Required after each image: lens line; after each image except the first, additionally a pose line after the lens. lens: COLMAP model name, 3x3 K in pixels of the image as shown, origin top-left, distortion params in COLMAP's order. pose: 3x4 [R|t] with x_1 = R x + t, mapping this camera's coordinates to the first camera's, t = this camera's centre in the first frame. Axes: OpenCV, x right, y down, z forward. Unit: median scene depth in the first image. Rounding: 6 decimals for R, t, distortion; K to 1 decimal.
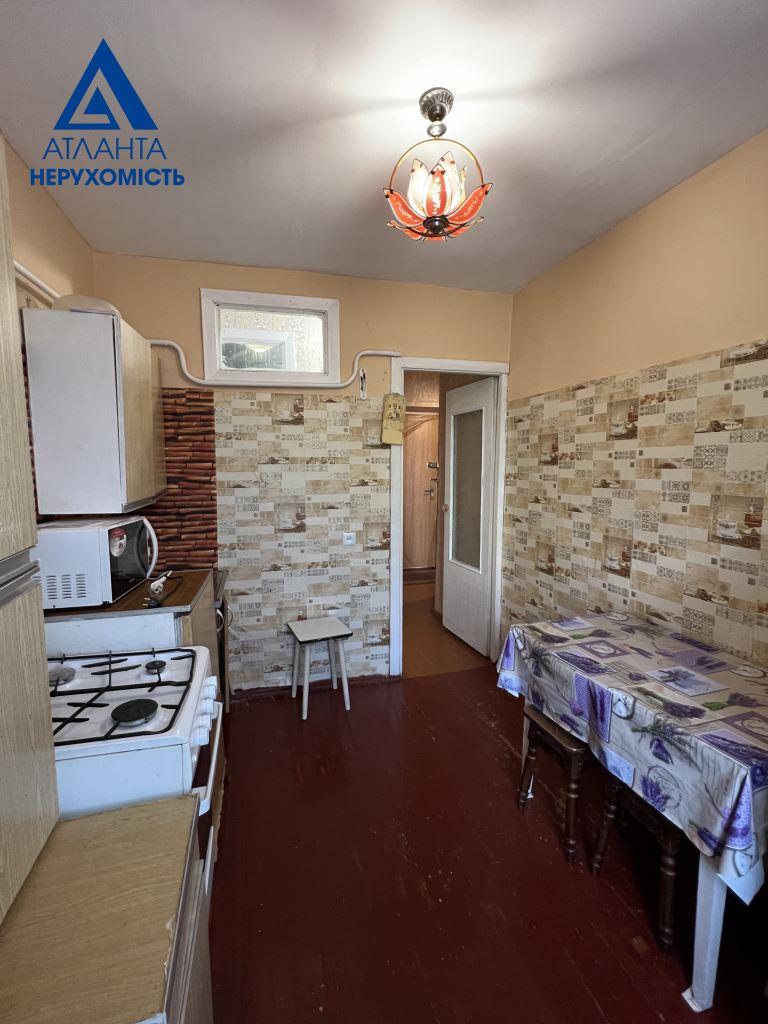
lens RADIAL K [[456.0, 0, 382.0], [0, 456.0, 511.1], [0, 0, 1]] dist [-0.002893, -0.000344]
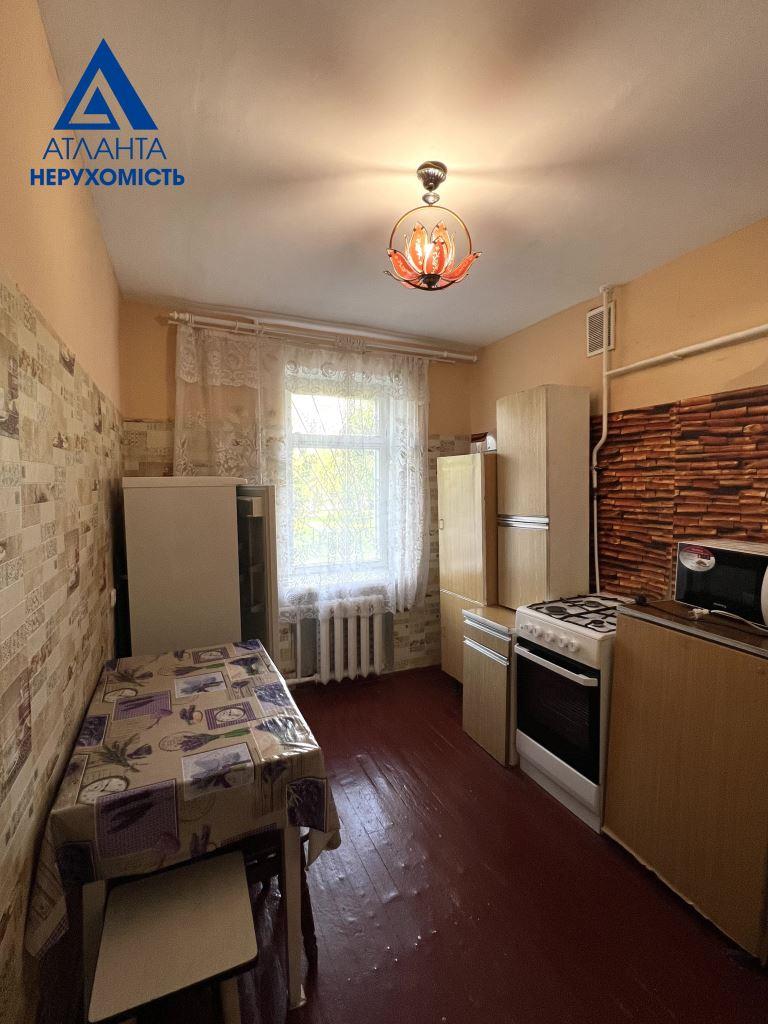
lens RADIAL K [[456.0, 0, 384.6], [0, 456.0, 508.9], [0, 0, 1]] dist [-0.002893, -0.000344]
pose [[-0.988116, 0.008567, -0.153474, 0.362082], [-0.014516, 0.988783, 0.148652, -0.209630], [0.153026, 0.149113, -0.976907, 1.959380]]
